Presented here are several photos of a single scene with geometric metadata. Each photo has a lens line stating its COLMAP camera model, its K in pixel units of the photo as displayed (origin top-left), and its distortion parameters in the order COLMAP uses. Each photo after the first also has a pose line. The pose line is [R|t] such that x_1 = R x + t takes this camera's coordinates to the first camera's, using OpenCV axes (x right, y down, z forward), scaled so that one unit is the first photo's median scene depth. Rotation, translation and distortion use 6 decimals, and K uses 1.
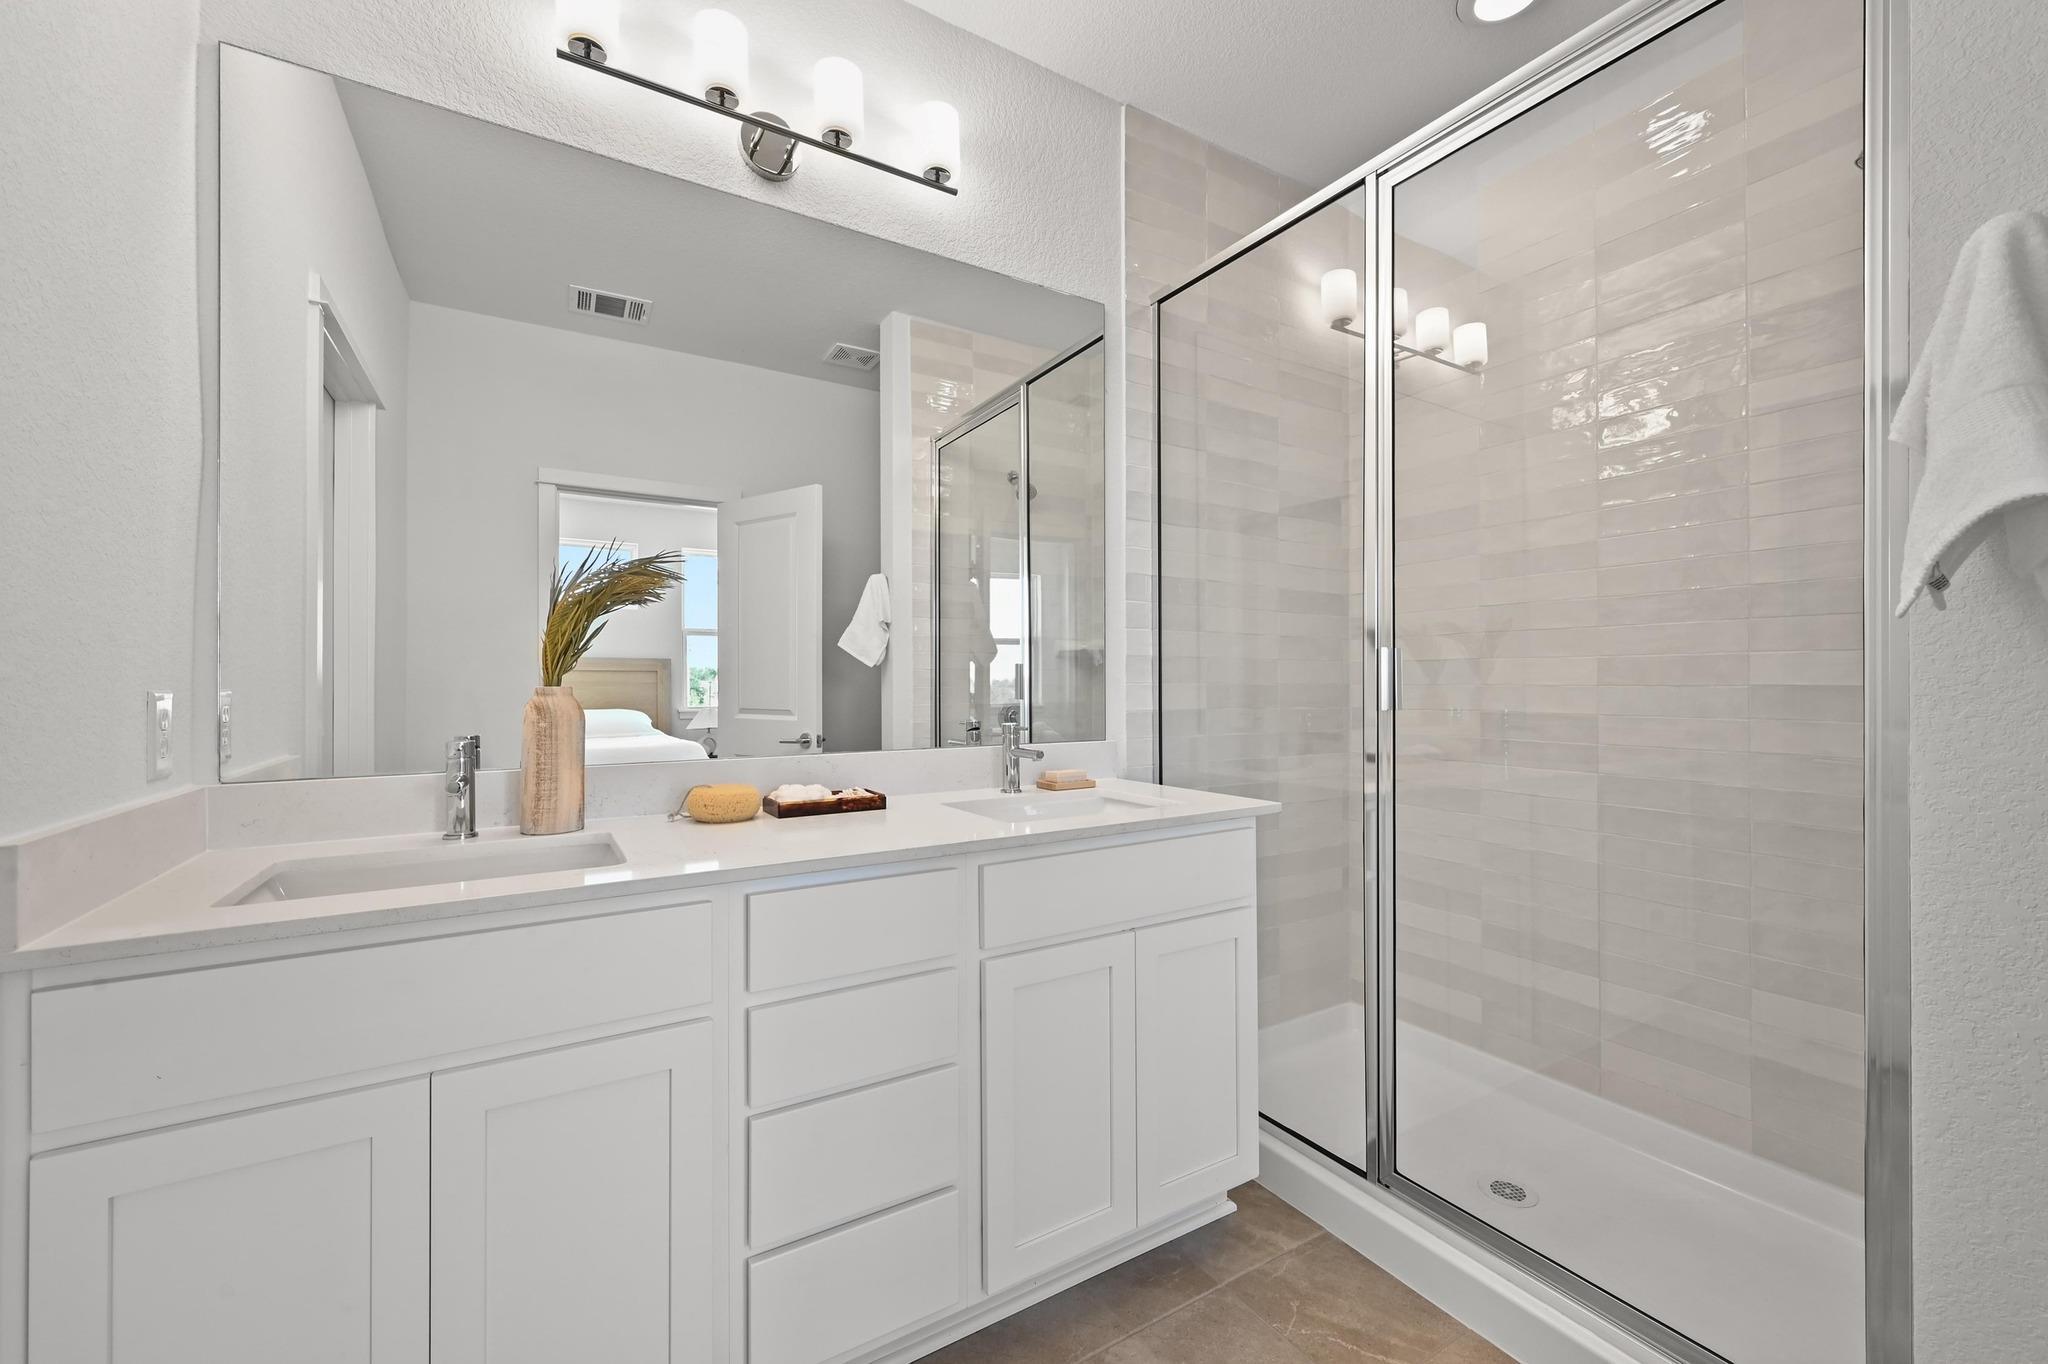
lens RADIAL K [[811.3, 0, 1027.9], [0, 811.3, 680.0], [0, 0, 1]] dist [-0.005637, -0.000570]
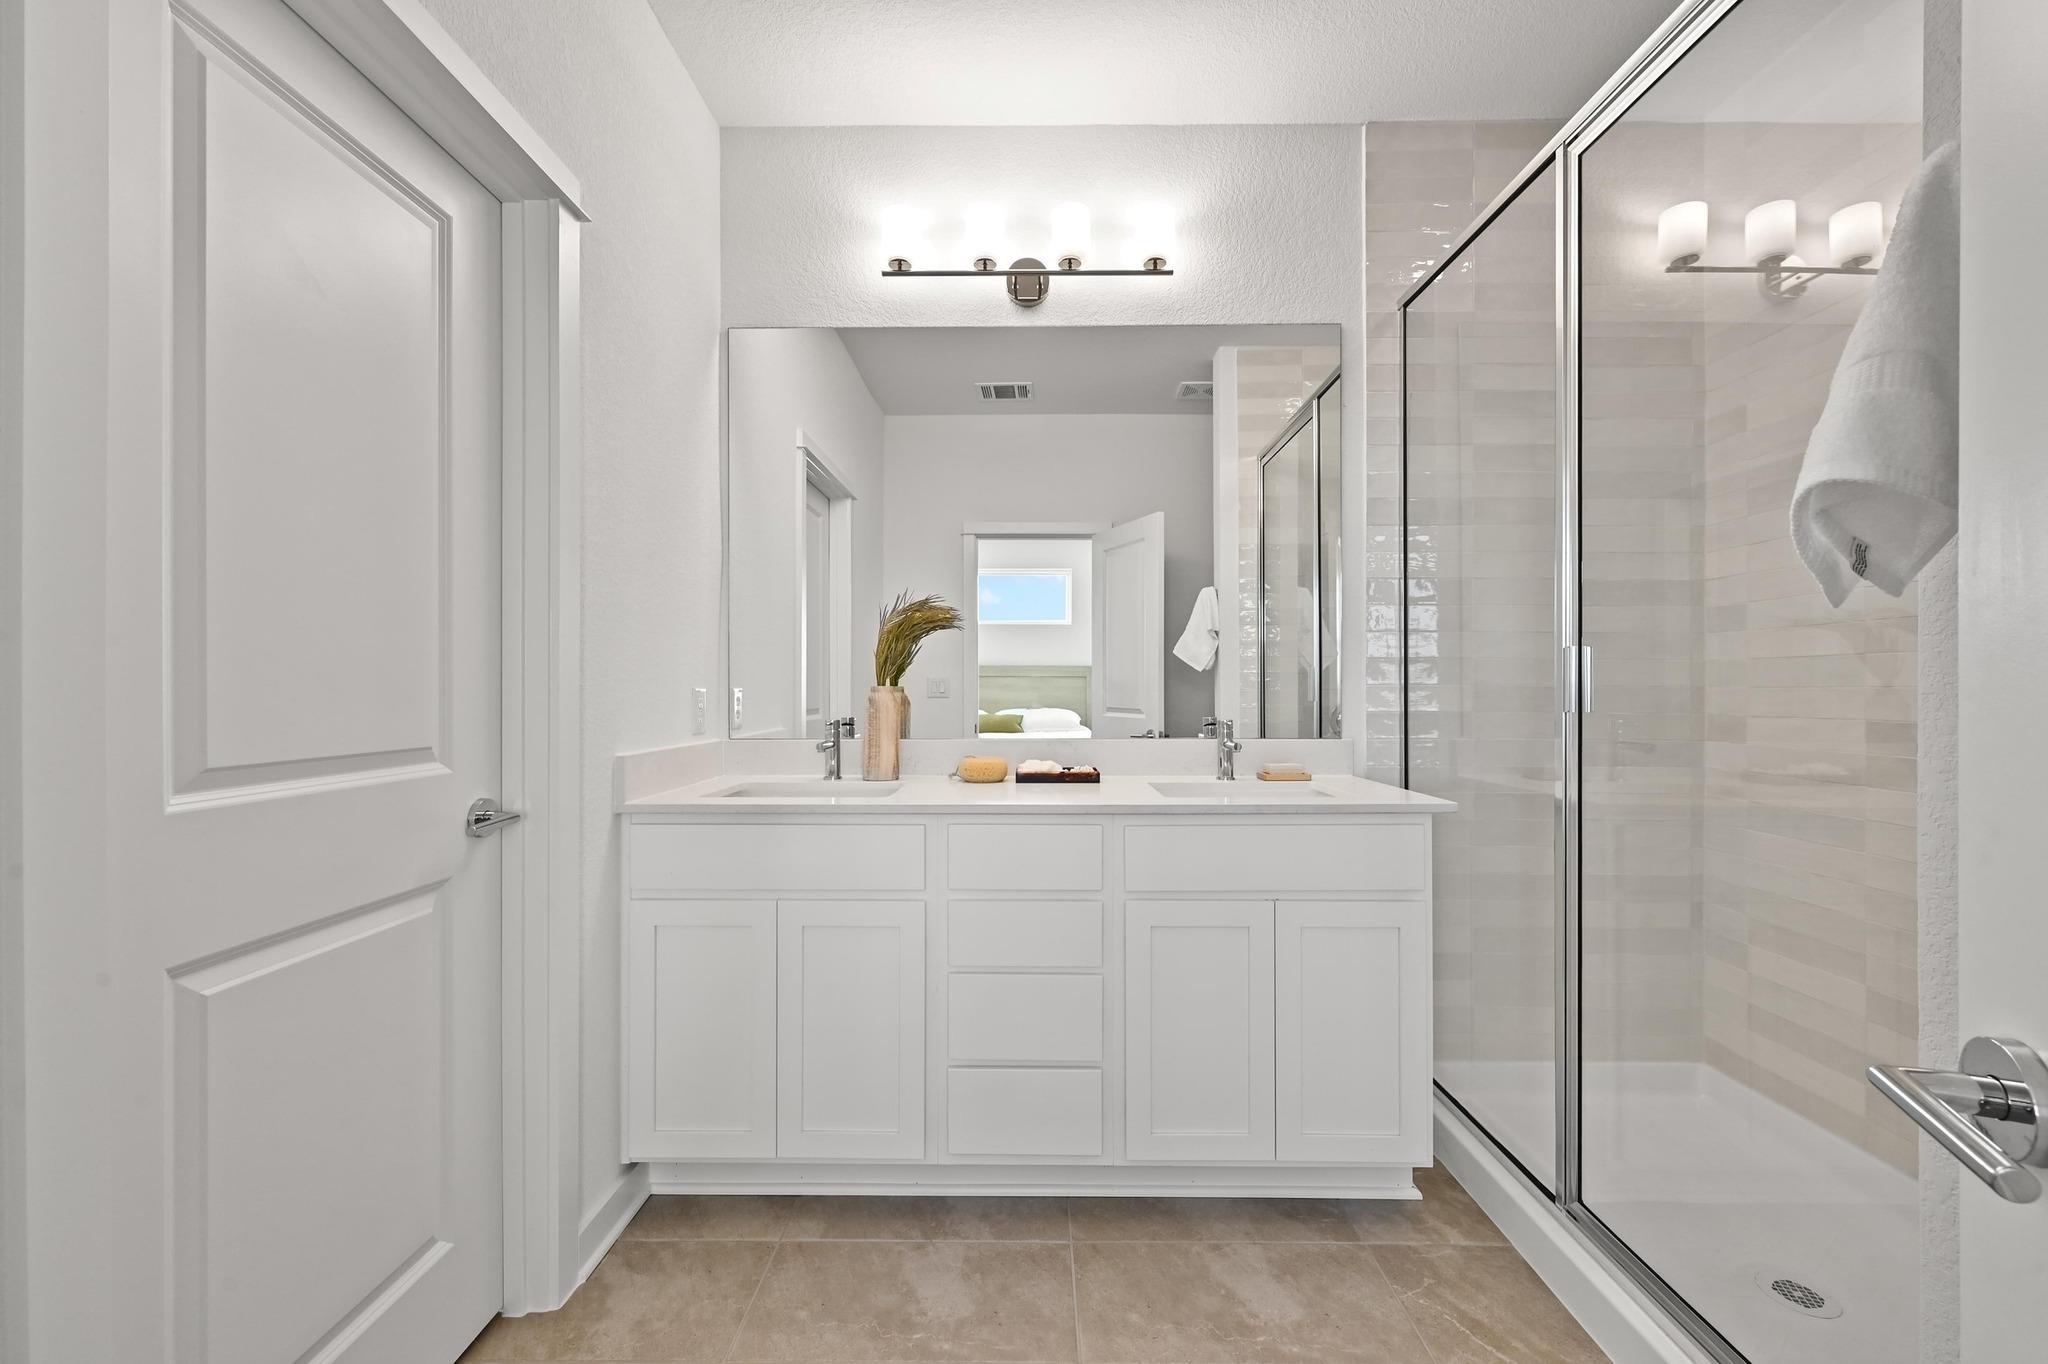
lens RADIAL K [[811.3, 0, 1026.6], [0, 811.3, 687.8], [0, 0, 1]] dist [-0.005637, -0.000570]
pose [[0.844469, 0.001044, -0.535603, 0.353487], [0.000767, 0.999995, 0.003158, 0.004782], [0.535603, -0.003077, 0.844464, -0.118923]]
